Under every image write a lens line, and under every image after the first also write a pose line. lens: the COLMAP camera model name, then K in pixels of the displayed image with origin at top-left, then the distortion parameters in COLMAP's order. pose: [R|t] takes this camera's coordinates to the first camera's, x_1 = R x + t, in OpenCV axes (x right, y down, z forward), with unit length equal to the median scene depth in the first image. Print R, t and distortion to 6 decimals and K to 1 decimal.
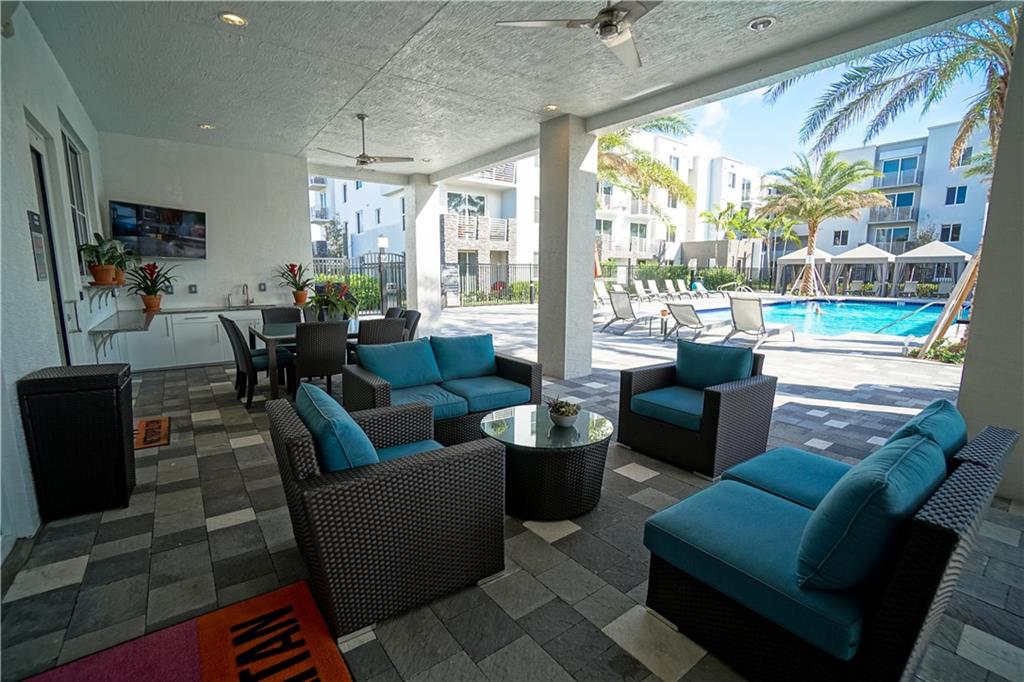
lens RADIAL K [[457.7, 0, 512.0], [0, 457.7, 341.0], [0, 0, 1]] dist [-0.002430, -0.000265]
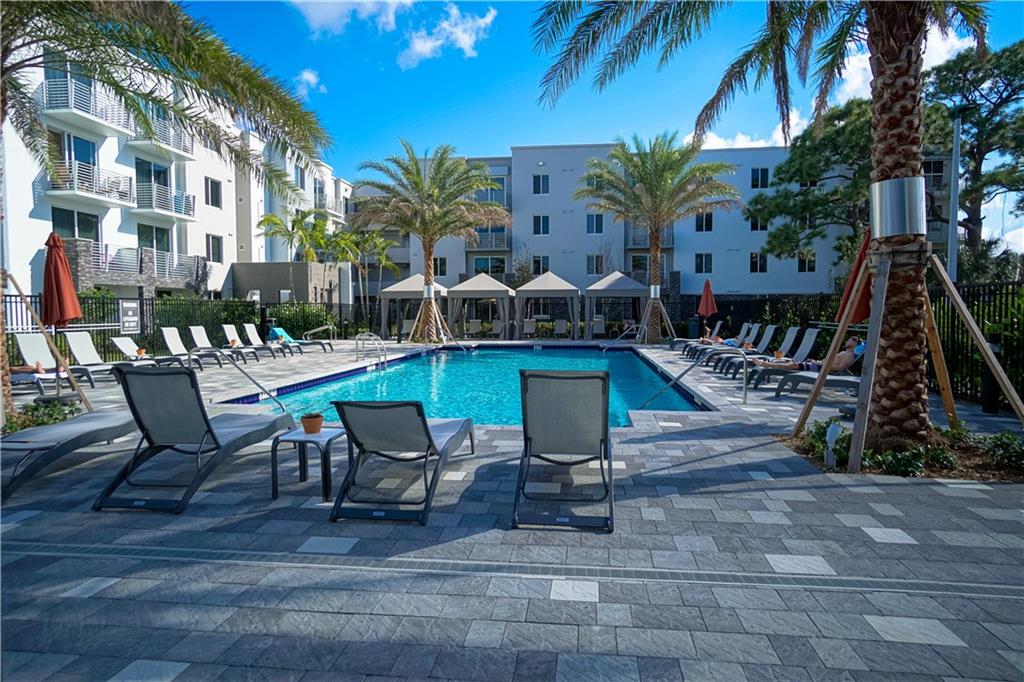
lens RADIAL K [[605.4, 0, 512.0], [0, 605.4, 341.0], [0, 0, 1]] dist [-0.017445, -0.000262]
pose [[0.685958, -0.042456, 0.726401, 0.044158], [0.115759, 0.991950, -0.051337, -0.033184], [-0.718374, 0.119303, 0.685351, 0.233100]]
